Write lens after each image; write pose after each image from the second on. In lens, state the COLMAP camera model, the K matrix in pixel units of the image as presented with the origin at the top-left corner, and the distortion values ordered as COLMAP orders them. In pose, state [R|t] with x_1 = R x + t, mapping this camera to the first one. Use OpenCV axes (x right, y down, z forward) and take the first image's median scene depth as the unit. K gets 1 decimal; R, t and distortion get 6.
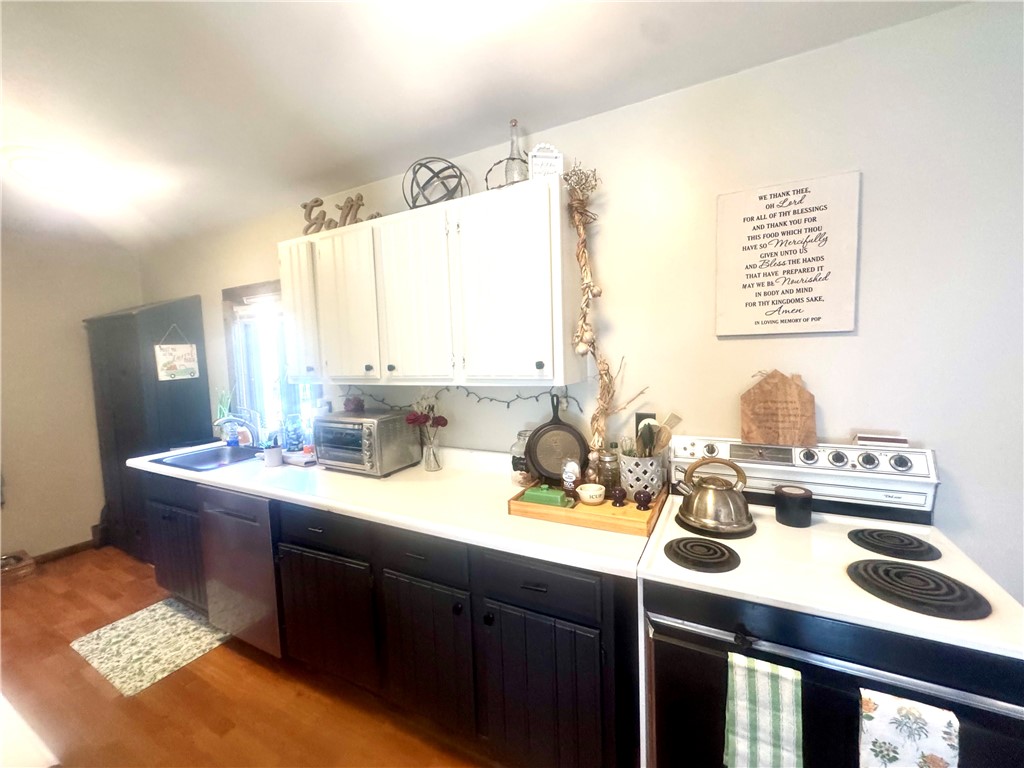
lens RADIAL K [[408.8, 0, 512.0], [0, 408.8, 384.0], [0, 0, 1]] dist [-0.002565, -0.000519]
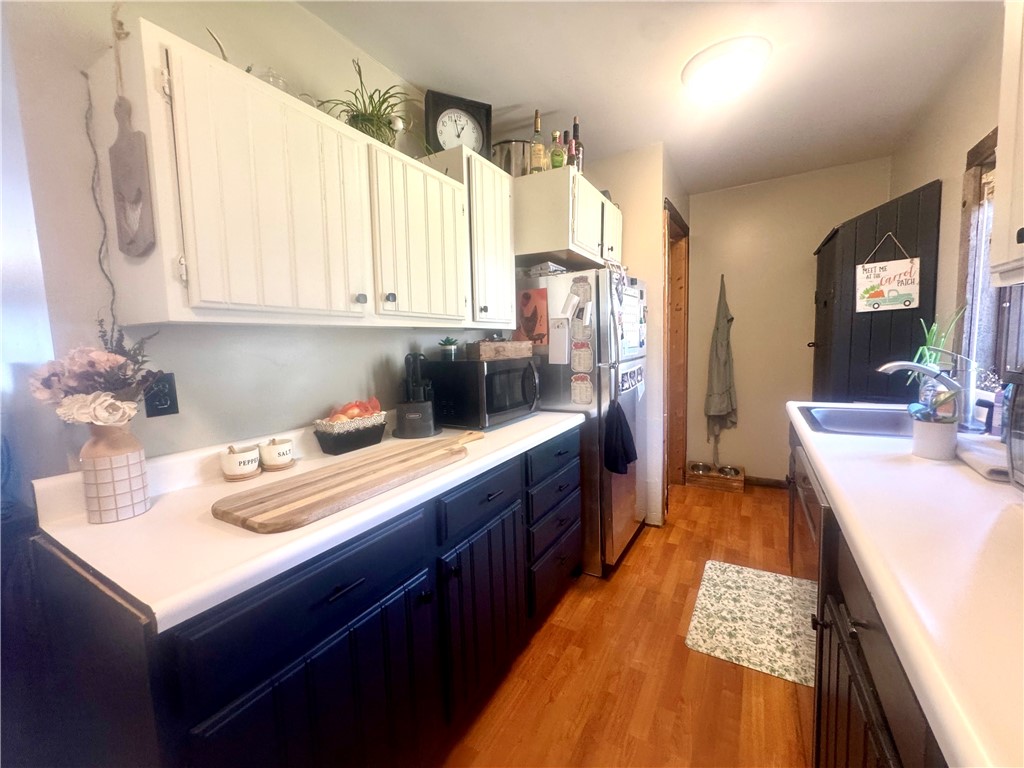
lens RADIAL K [[408.8, 0, 512.0], [0, 408.8, 384.0], [0, 0, 1]] dist [-0.002565, -0.000519]
pose [[-0.045147, 0.127080, -0.990865, -0.102397], [-0.037939, 0.990942, 0.128818, 0.093607], [0.998260, 0.043408, -0.039917, 0.706383]]
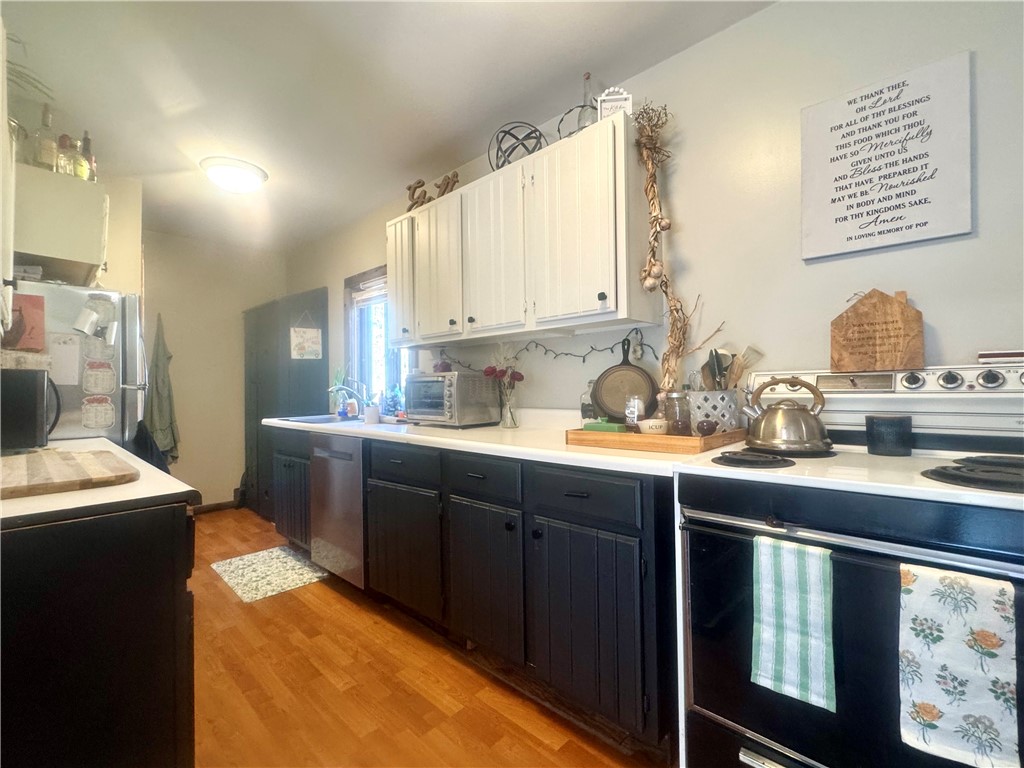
lens RADIAL K [[459.8, 0, 512.0], [0, 459.8, 384.0], [0, 0, 1]] dist [-0.002203, -0.000807]
pose [[0.961504, 0.018457, -0.274169, 0.156365], [-0.039406, 0.996691, -0.071099, 0.237363], [0.271950, 0.079166, 0.959050, -0.117214]]
